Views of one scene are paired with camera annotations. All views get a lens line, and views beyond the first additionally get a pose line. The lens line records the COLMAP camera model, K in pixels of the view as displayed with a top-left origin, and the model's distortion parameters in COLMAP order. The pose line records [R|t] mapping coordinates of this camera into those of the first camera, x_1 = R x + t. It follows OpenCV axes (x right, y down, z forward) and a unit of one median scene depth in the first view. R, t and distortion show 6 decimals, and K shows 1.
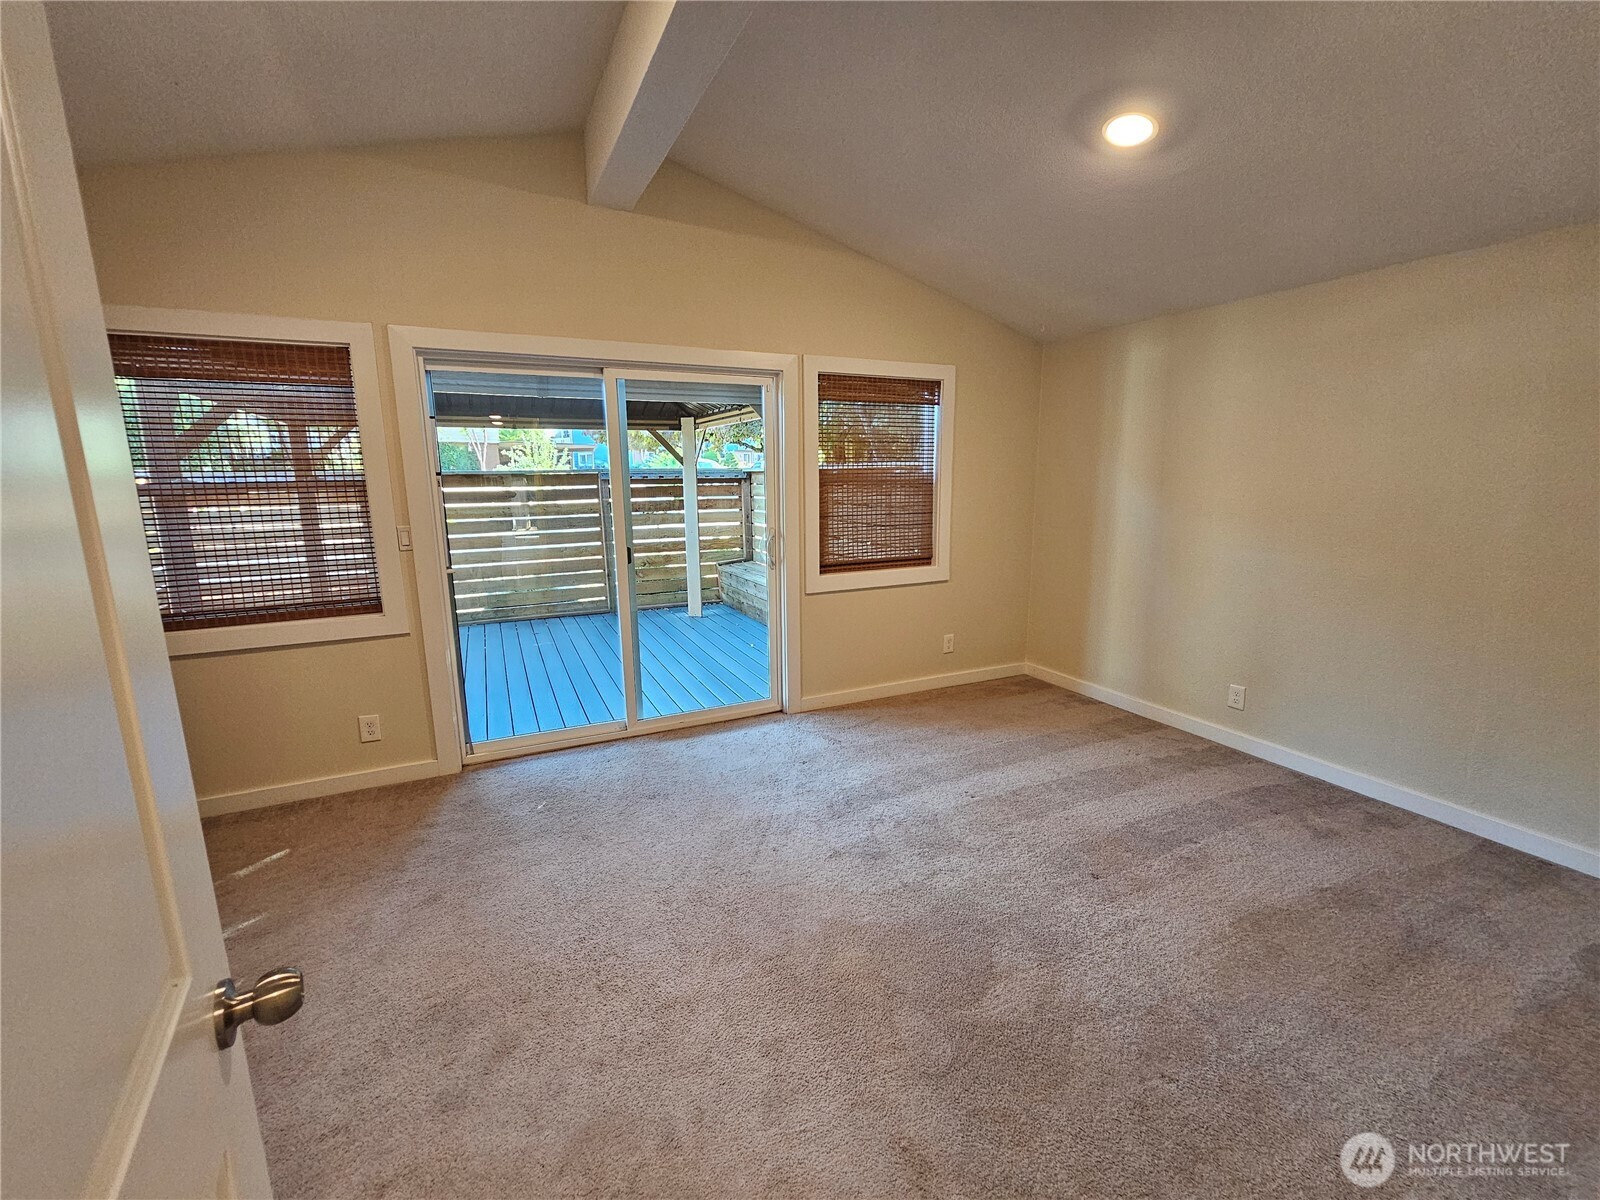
lens RADIAL K [[653.4, 0, 791.9], [0, 653.4, 598.4], [0, 0, 1]] dist [-0.002139, 0.000291]
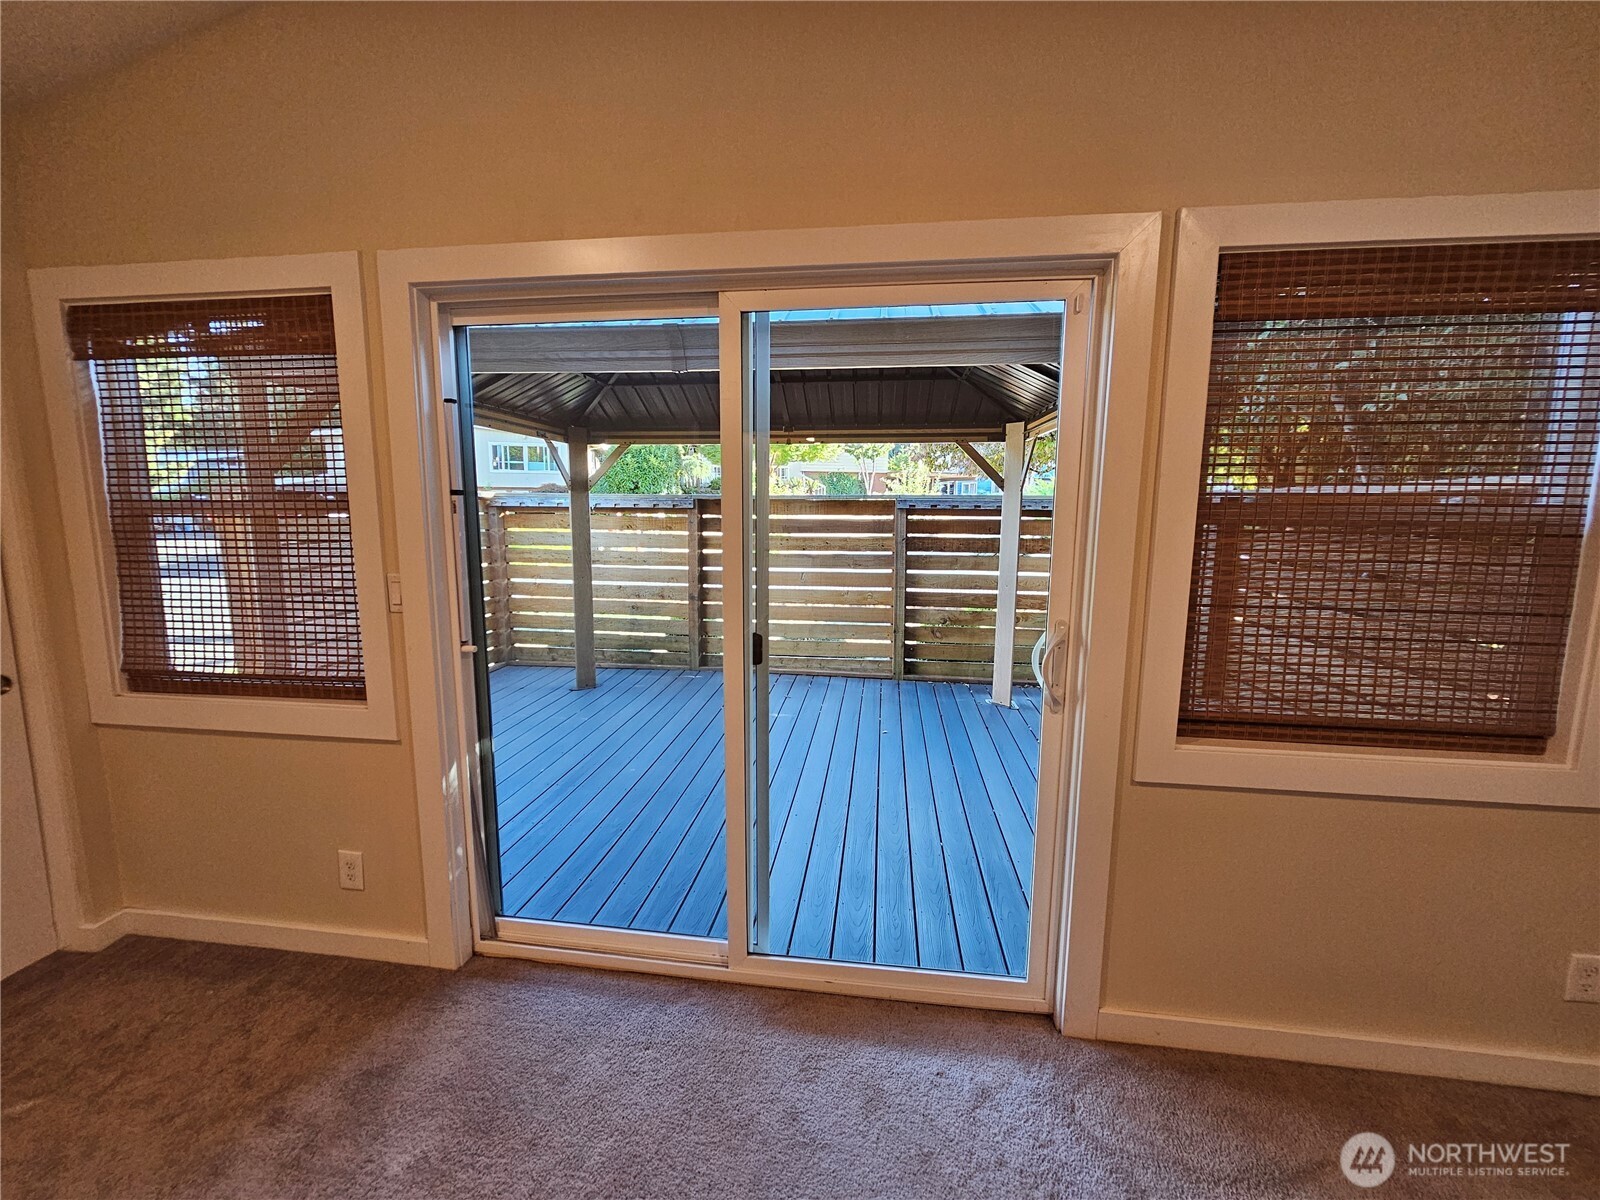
lens RADIAL K [[653.4, 0, 791.9], [0, 653.4, 598.4], [0, 0, 1]] dist [-0.002139, 0.000291]
pose [[0.842428, 0.090941, -0.531078, 0.046910], [-0.114094, 0.993410, -0.010874, -0.090873], [0.526590, 0.069753, 0.847253, 0.489363]]
